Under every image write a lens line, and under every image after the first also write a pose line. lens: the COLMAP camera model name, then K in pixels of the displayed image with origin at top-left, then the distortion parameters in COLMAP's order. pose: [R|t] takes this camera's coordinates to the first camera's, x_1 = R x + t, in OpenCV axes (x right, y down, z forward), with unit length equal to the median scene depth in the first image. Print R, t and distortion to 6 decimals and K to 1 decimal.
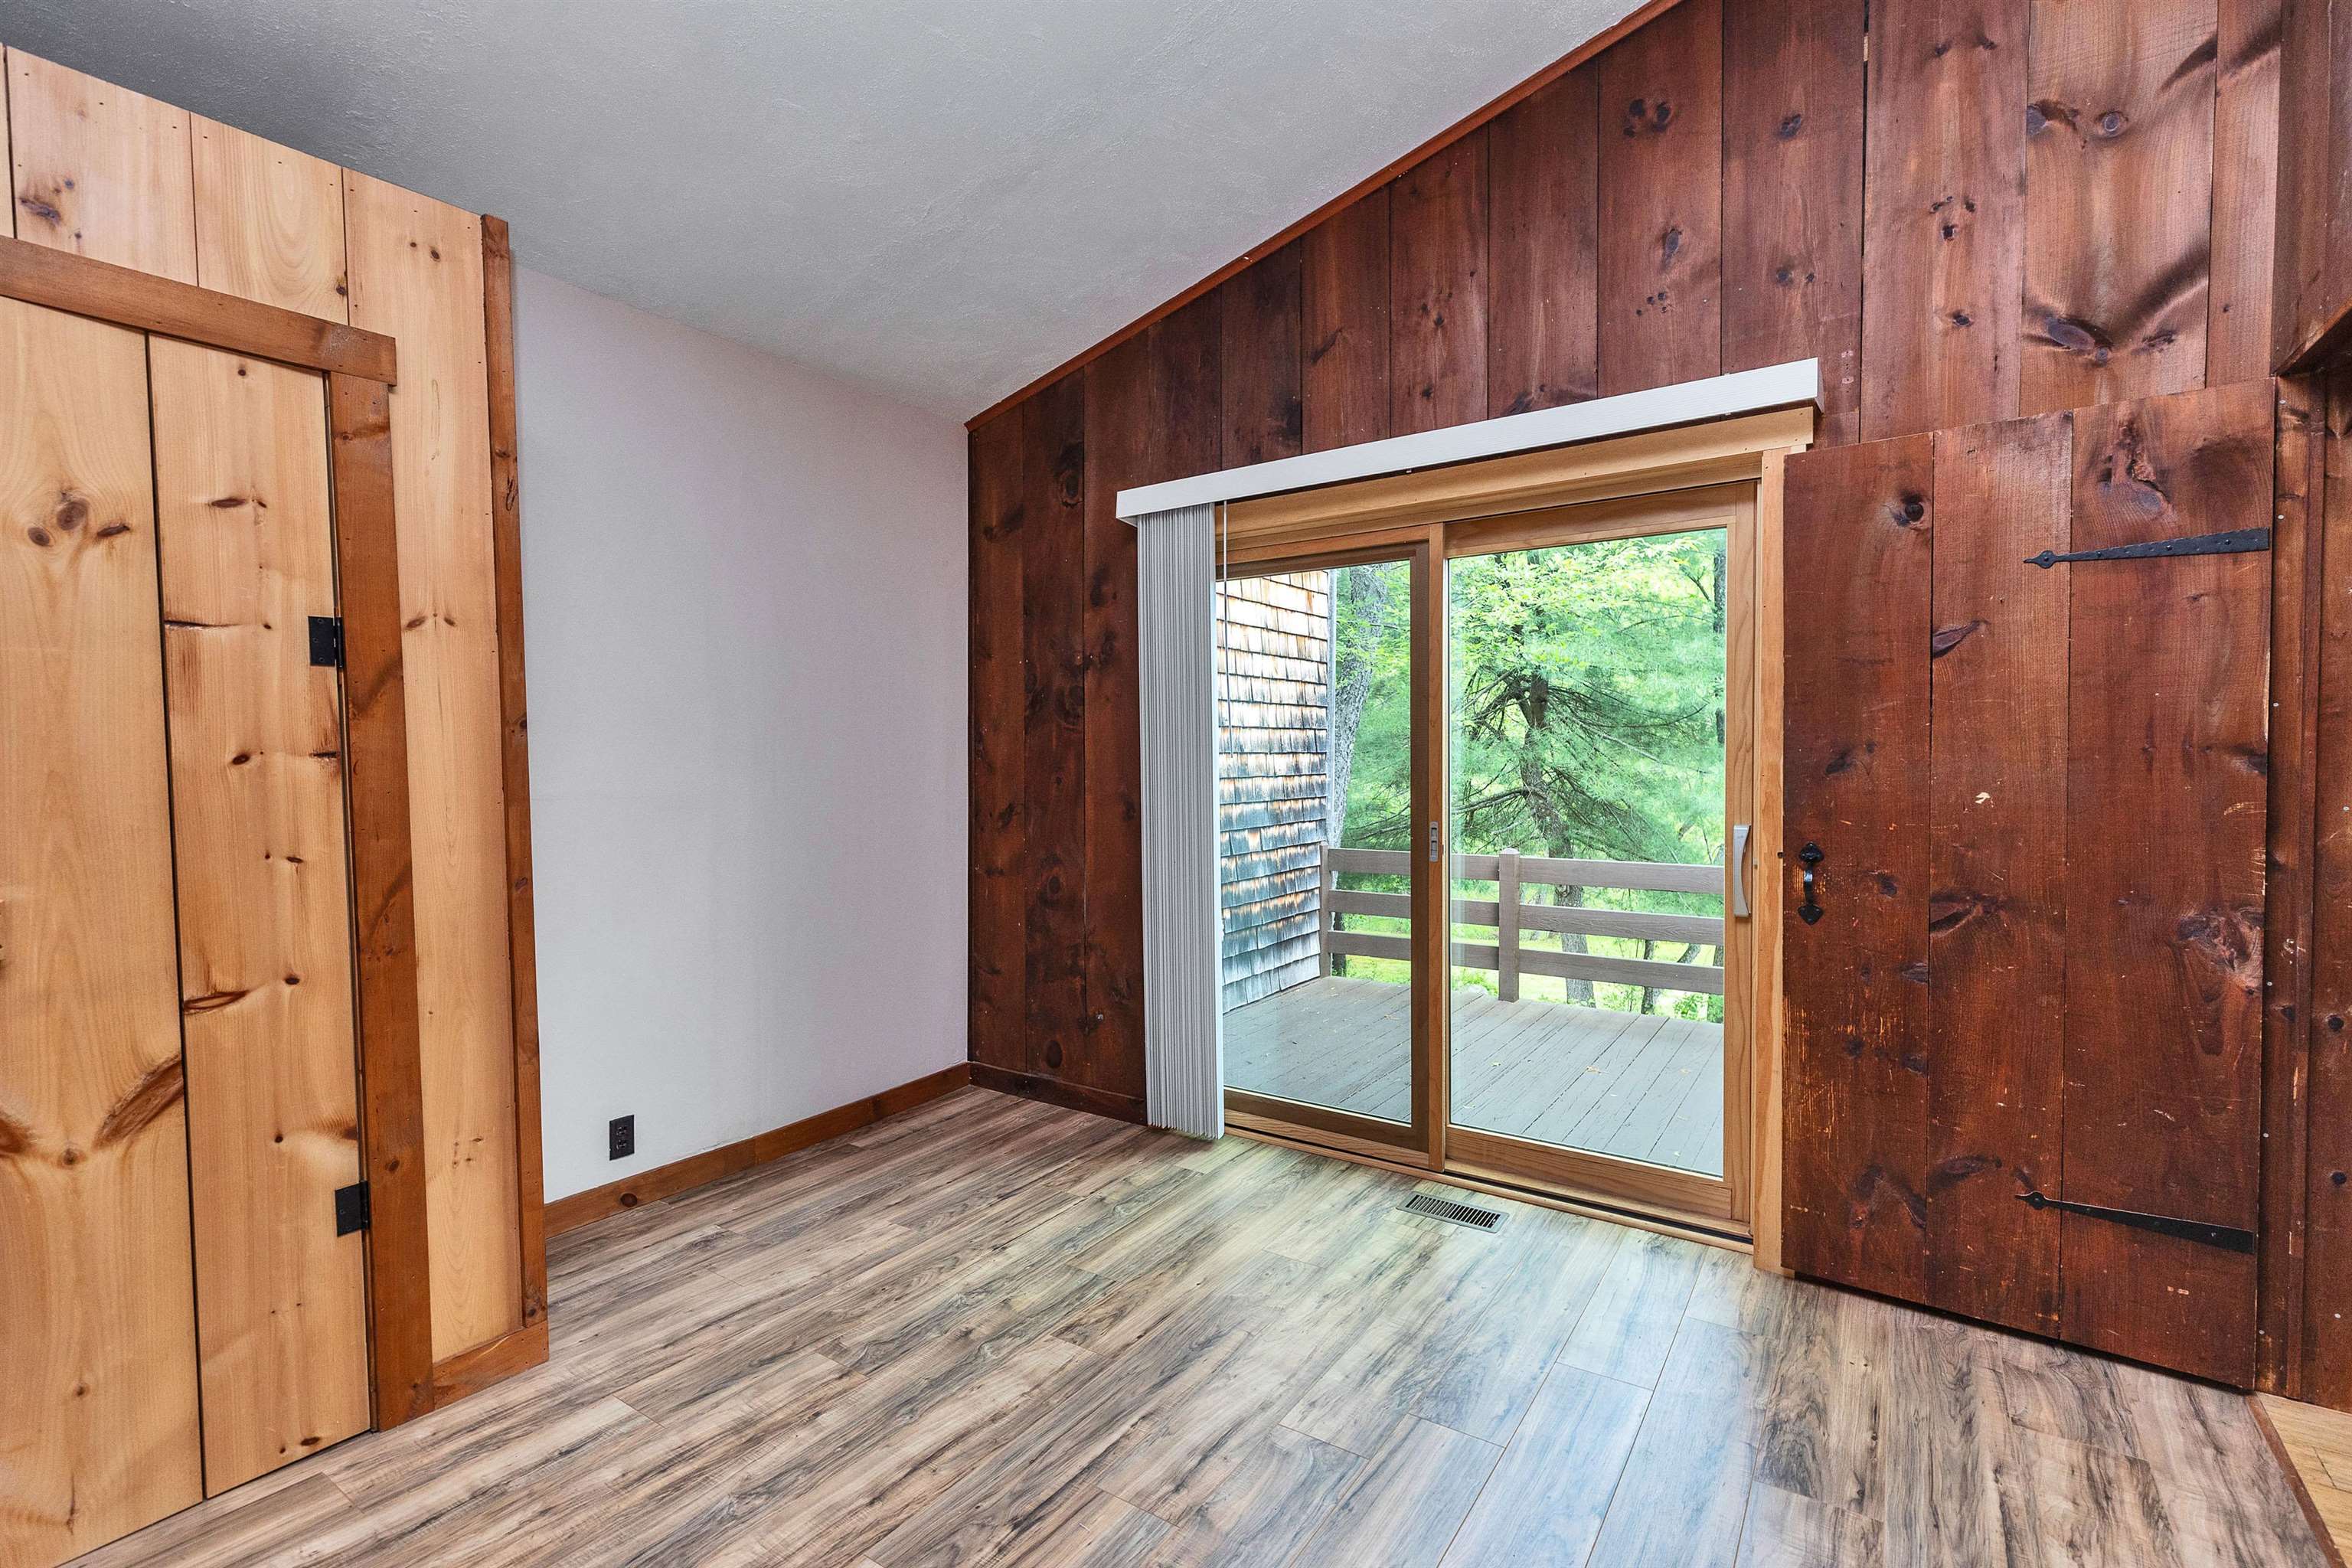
lens RADIAL K [[1057.2, 0, 1190.6], [0, 1057.2, 796.5], [0, 0, 1]] dist [0.004717, 0.000498]
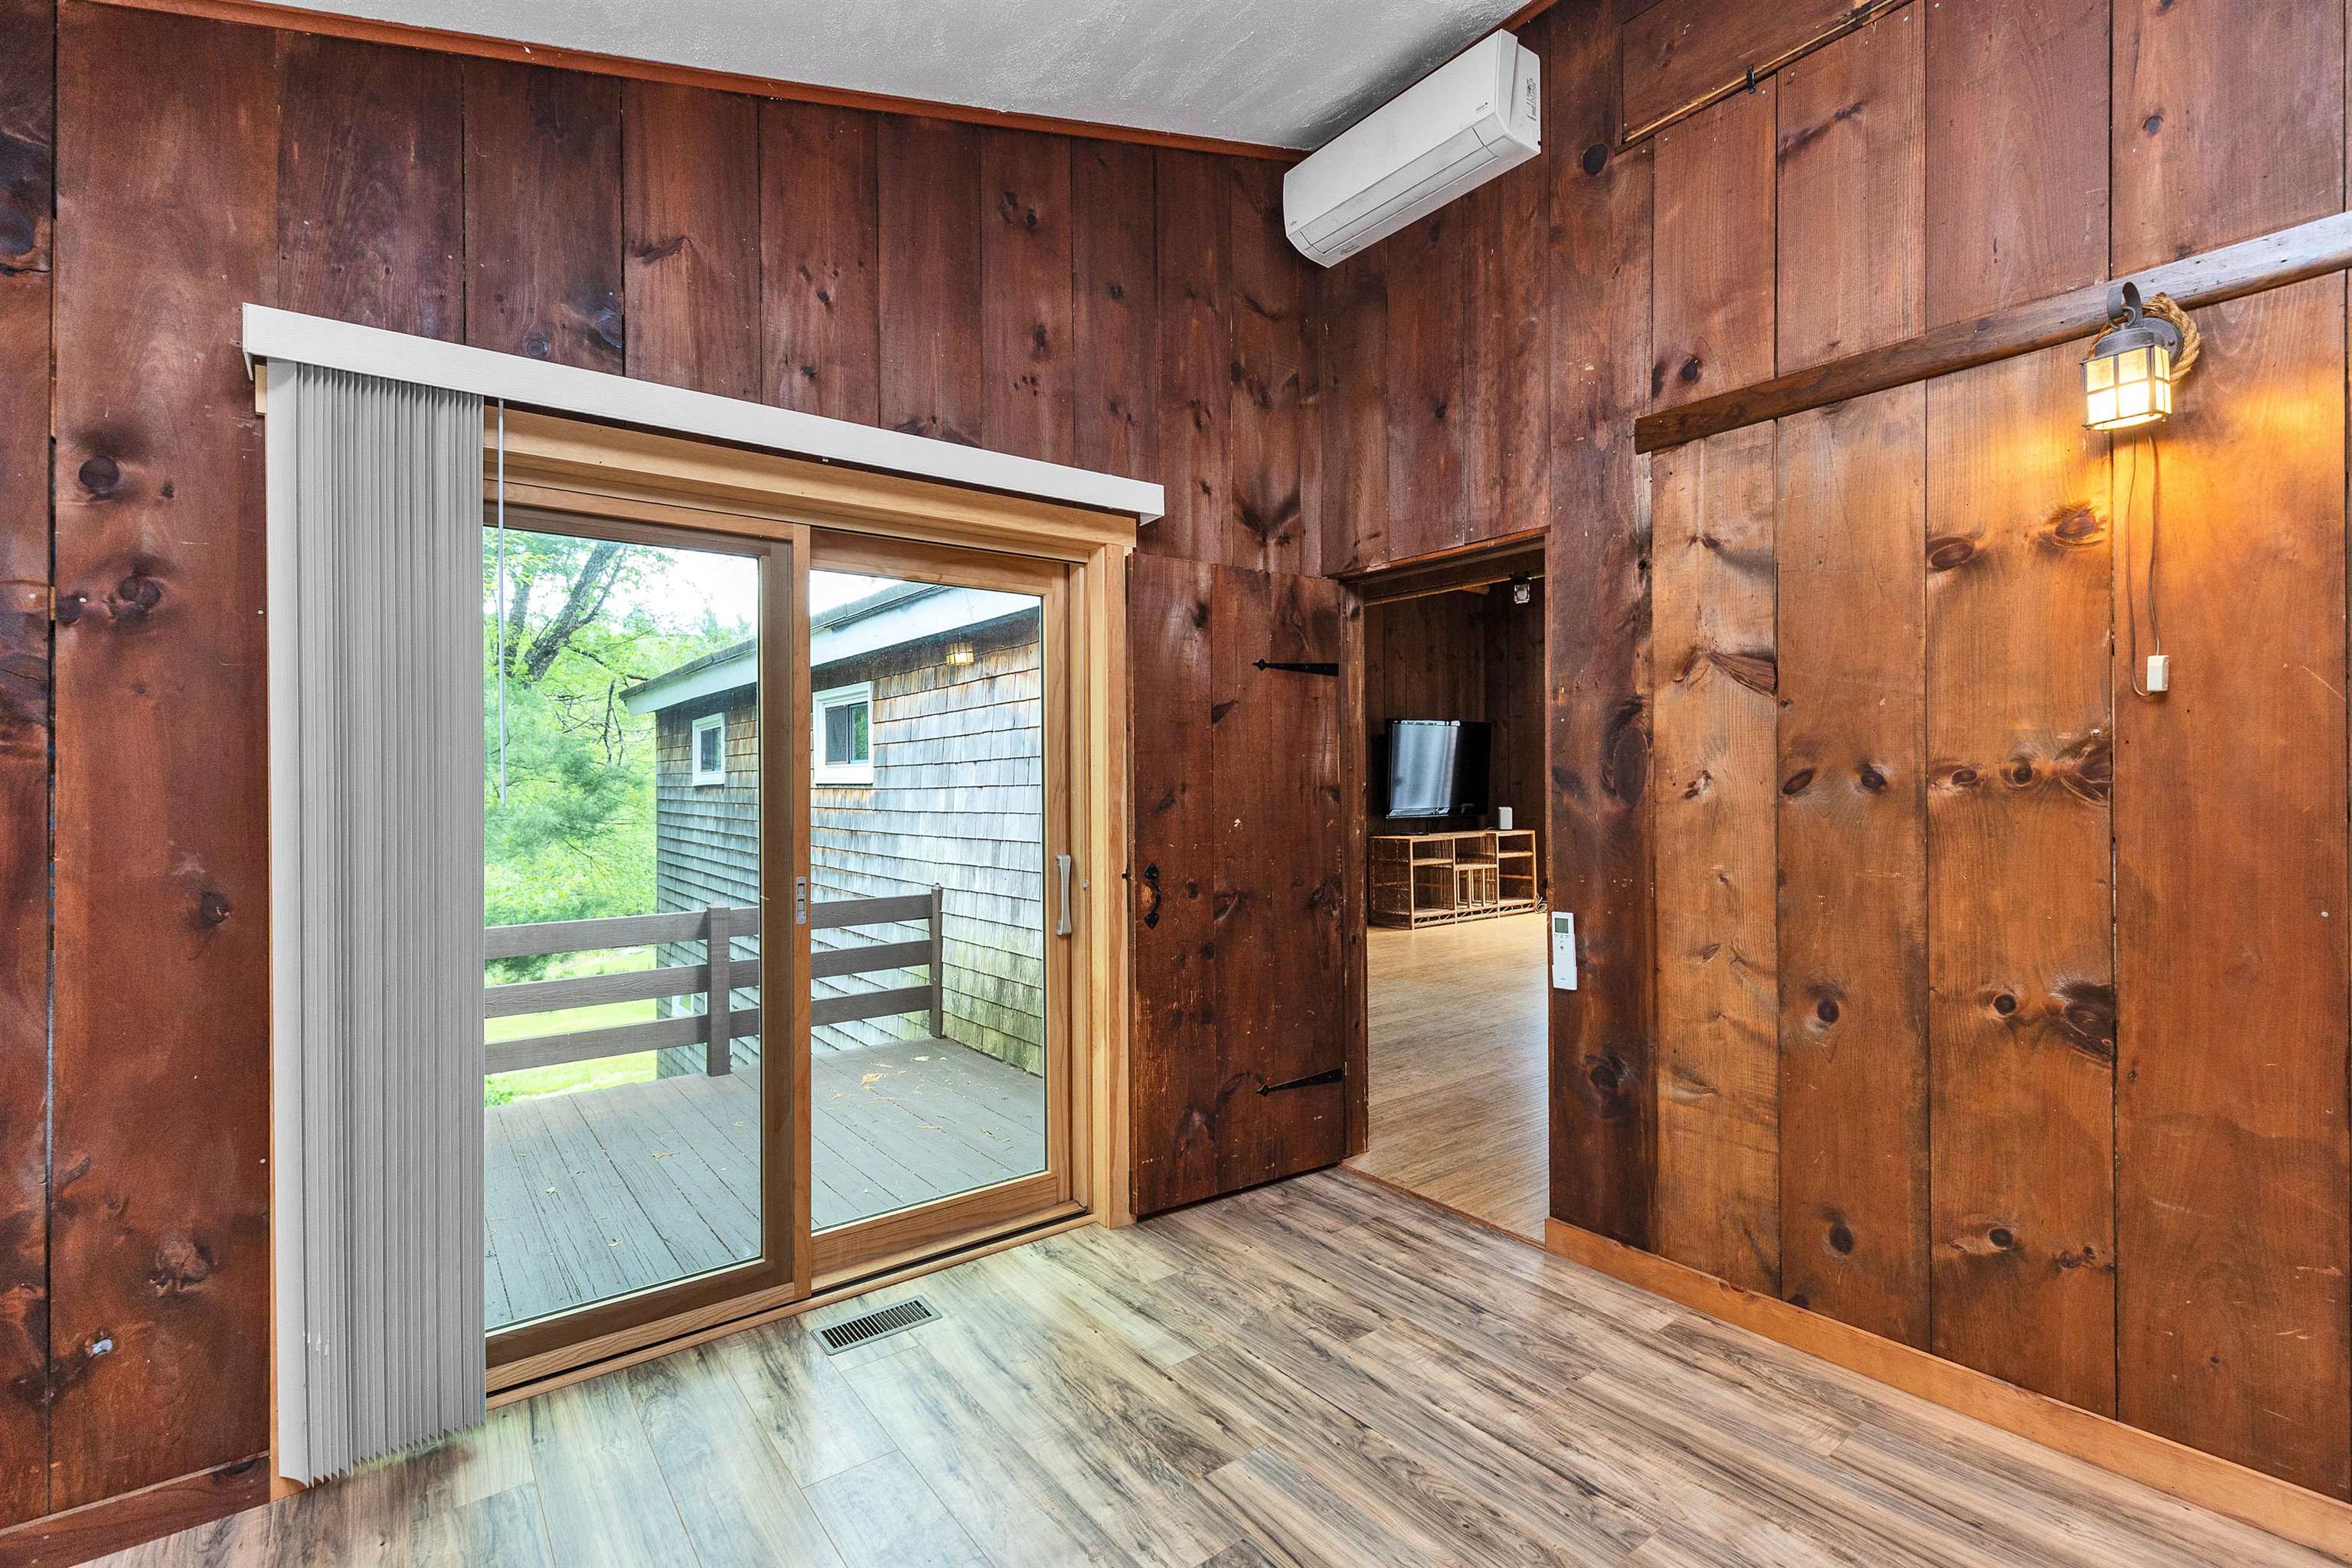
lens RADIAL K [[1057.2, 0, 1188.3], [0, 1057.2, 775.1], [0, 0, 1]] dist [0.004717, 0.000498]
pose [[0.312449, 0.007418, 0.949906, -0.524601], [0.038847, 0.999033, -0.020580, -0.029720], [-0.949140, 0.043332, 0.311859, 0.495464]]
